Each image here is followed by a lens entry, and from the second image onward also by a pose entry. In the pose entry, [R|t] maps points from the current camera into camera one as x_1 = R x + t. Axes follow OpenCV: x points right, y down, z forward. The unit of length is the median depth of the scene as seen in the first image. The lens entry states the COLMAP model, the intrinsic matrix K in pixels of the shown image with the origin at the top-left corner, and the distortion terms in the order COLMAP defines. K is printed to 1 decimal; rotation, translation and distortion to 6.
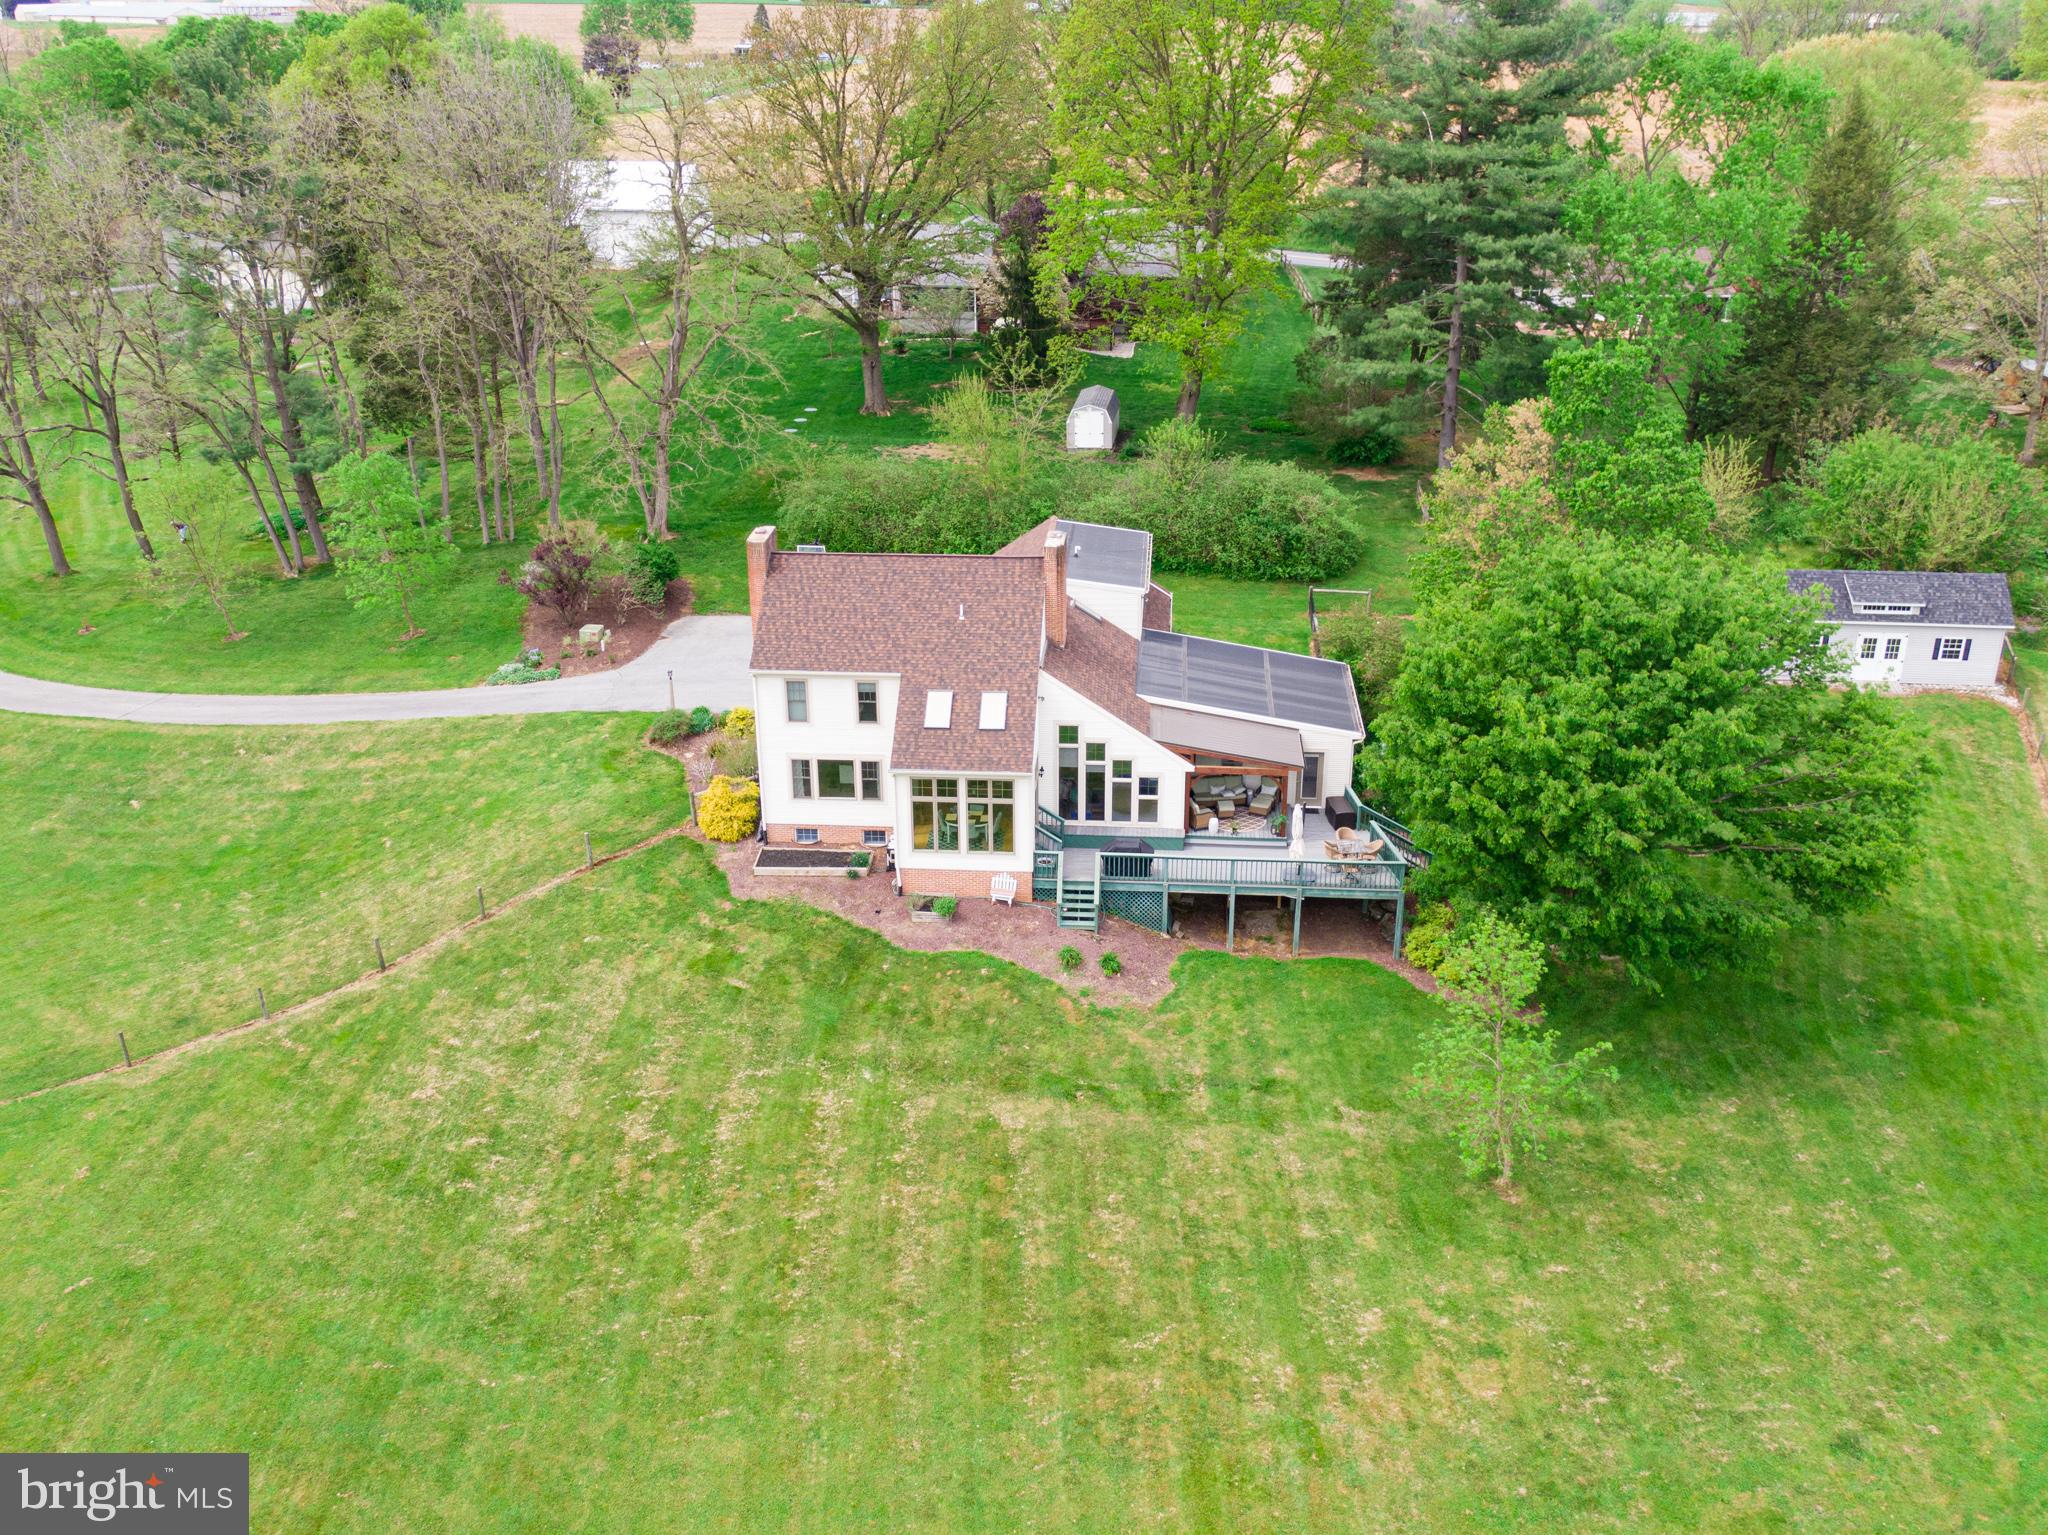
lens RADIAL K [[1843.8, 0, 1024.0], [0, 1843.8, 767.5], [0, 0, 1]] dist [0.022648, 0.000386]
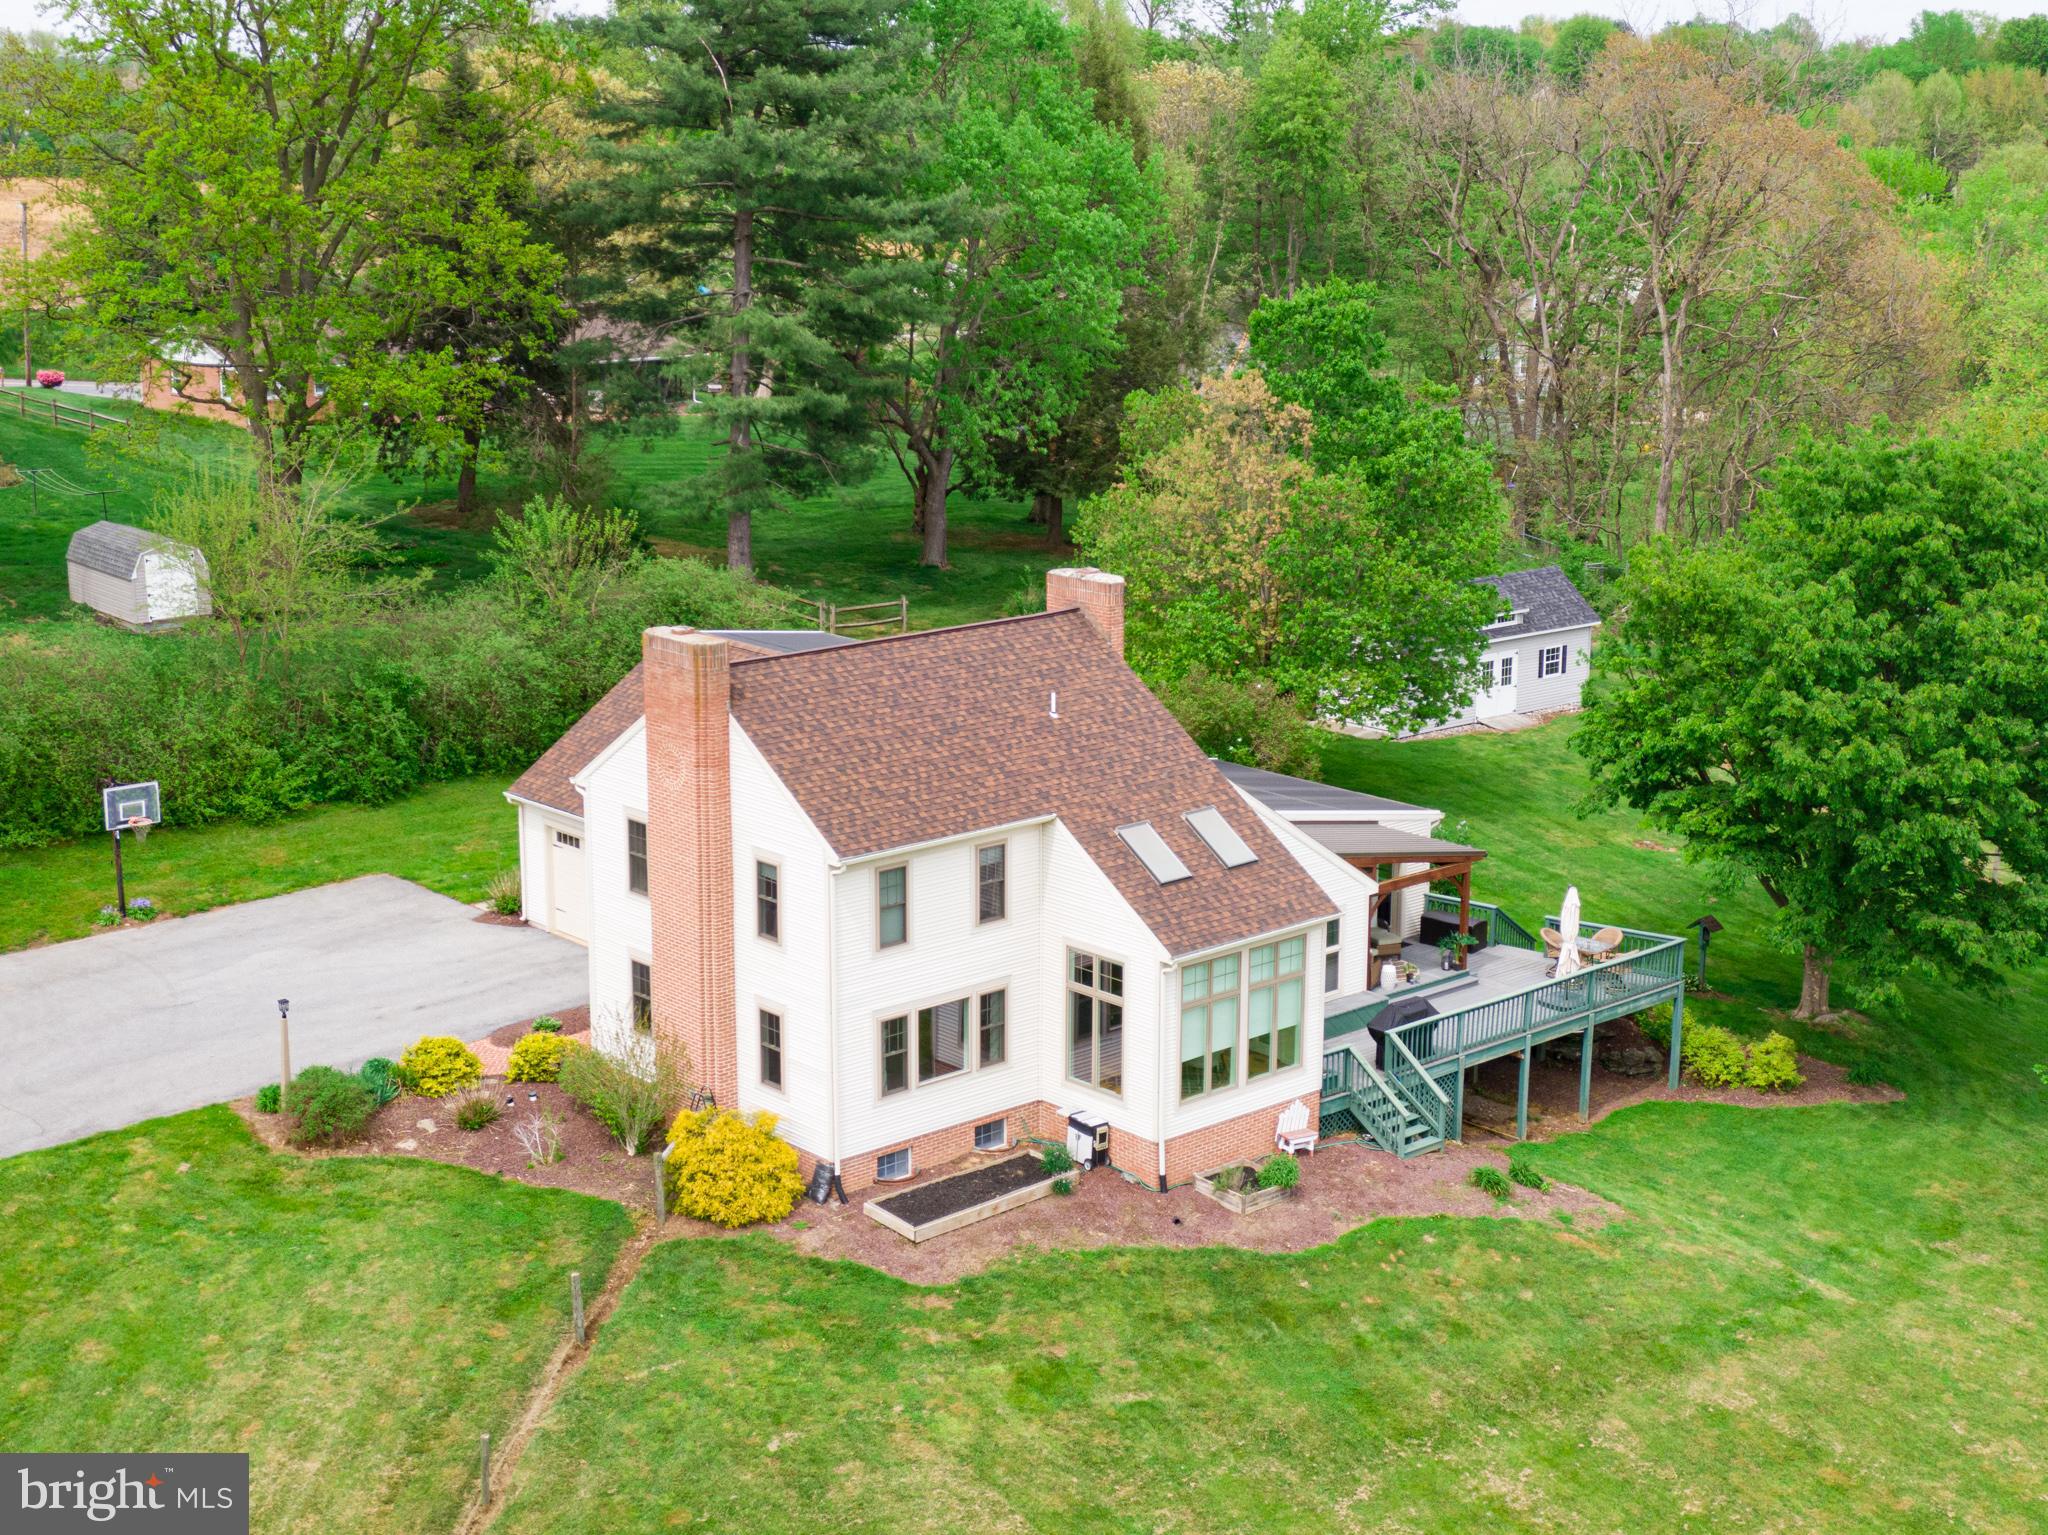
lens RADIAL K [[2871.6, 0, 1030.2], [0, 2871.6, 771.1], [0, 0, 1]] dist [0.011935, -0.037673]
pose [[0.686084, -0.156935, 0.710394, -0.698402], [0.274948, 0.959971, -0.053469, -0.018337], [-0.673567, 0.232005, 0.701770, 0.380653]]
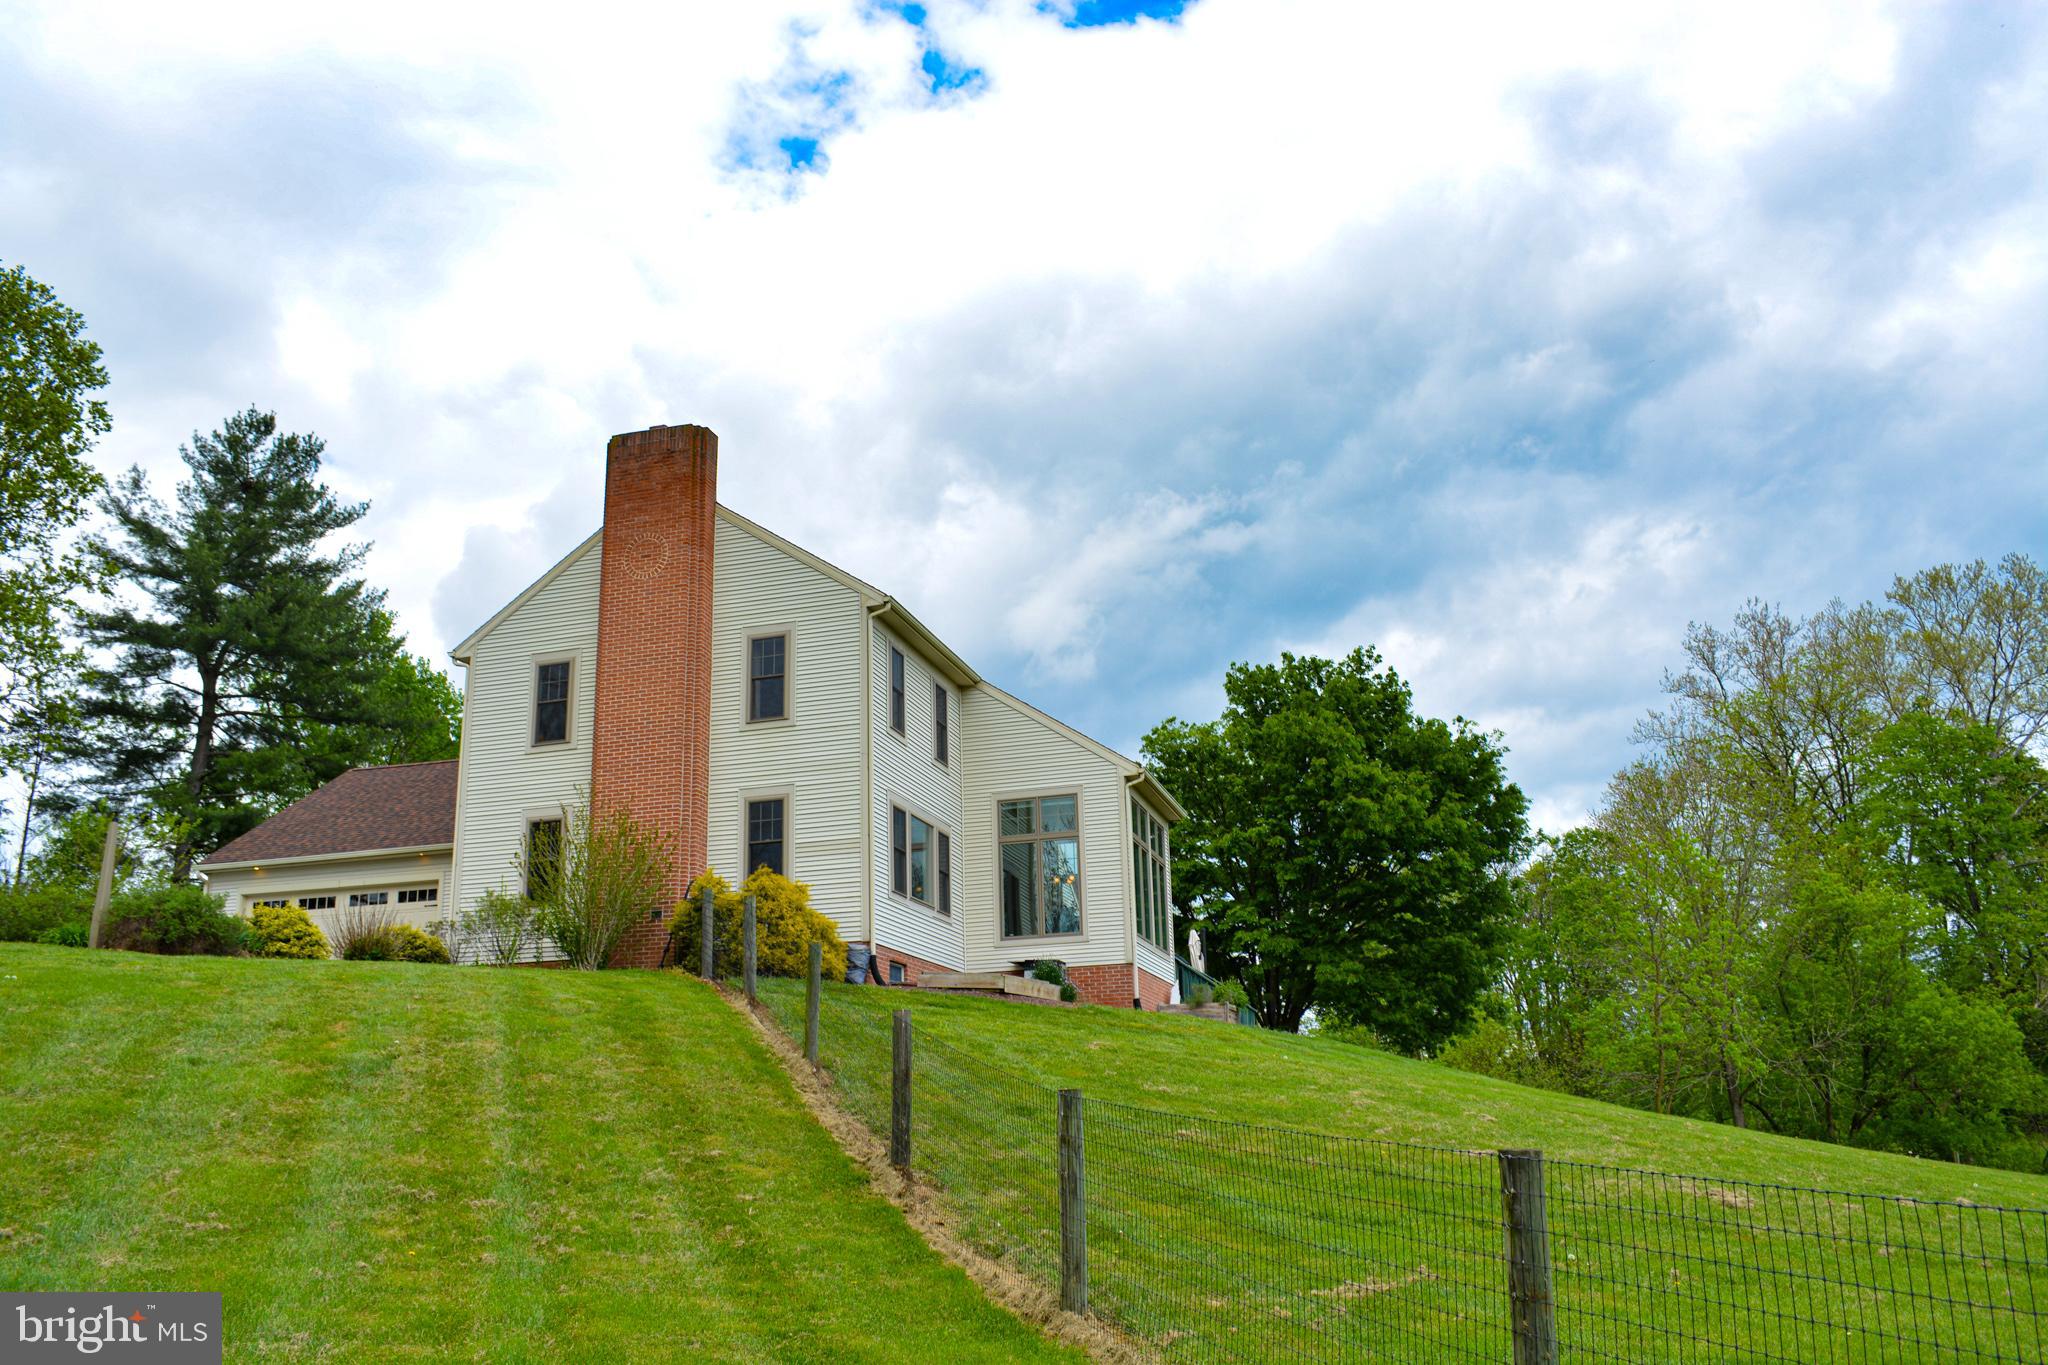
lens RADIAL K [[1602.7, 0, 1024.0], [0, 1602.7, 682.5], [0, 0, 1]] dist [-0.009964, -0.131209]
pose [[0.192544, 0.280795, 0.940256, -0.553520], [0.408775, 0.848138, -0.336994, 0.132827], [-0.892093, 0.449239, 0.048522, 0.961982]]
